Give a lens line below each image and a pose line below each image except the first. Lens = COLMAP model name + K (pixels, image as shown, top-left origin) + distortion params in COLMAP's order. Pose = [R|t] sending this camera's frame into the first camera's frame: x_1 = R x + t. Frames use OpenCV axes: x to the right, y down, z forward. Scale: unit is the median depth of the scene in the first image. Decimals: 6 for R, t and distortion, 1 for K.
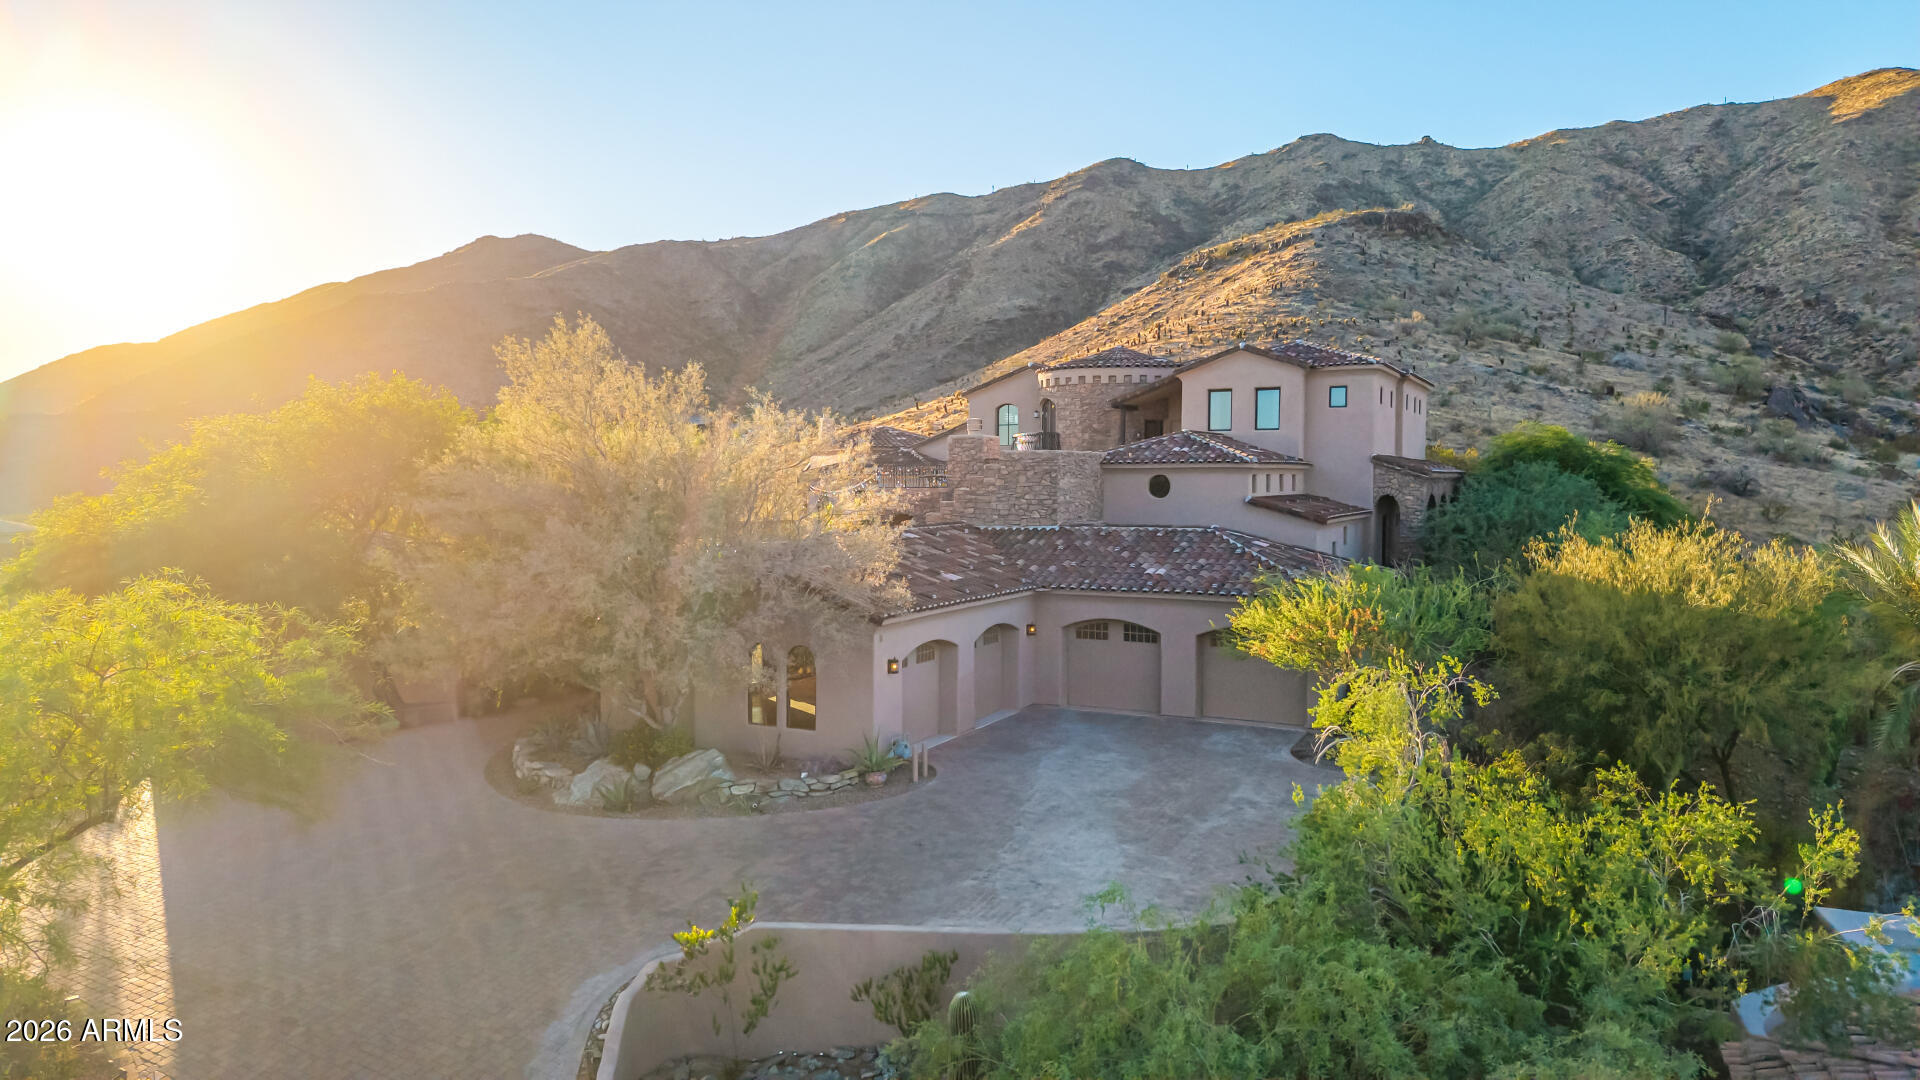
lens RADIAL K [[1281.1, 0, 954.0], [0, 1281.1, 548.5], [0, 0, 1]] dist [0.016460, -0.013221]
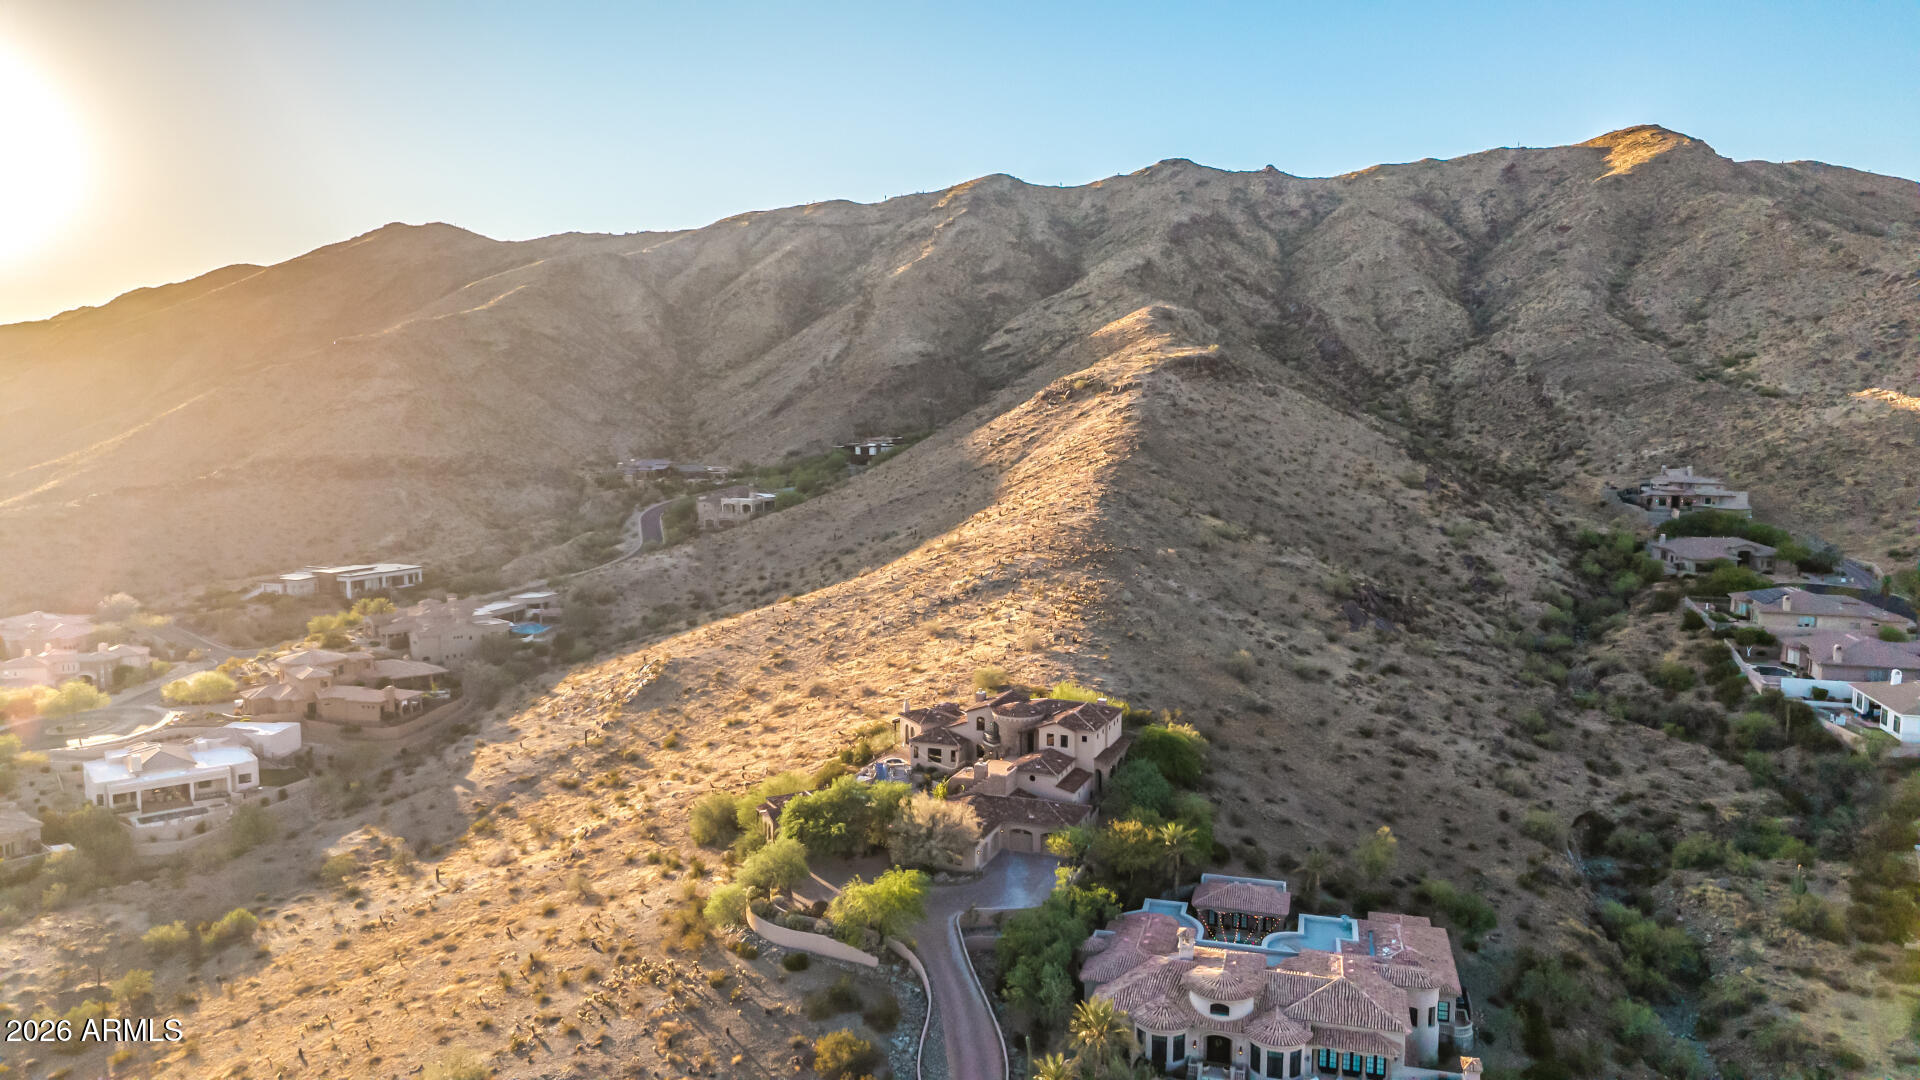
lens RADIAL K [[1281.9, 0, 954.1], [0, 1281.9, 544.2], [0, 0, 1]] dist [0.037141, -0.030182]
pose [[0.995517, -0.006947, 0.094324, -0.028305], [0.002648, 0.998955, 0.045619, -0.062376], [-0.094542, -0.045164, 0.994496, -0.182104]]
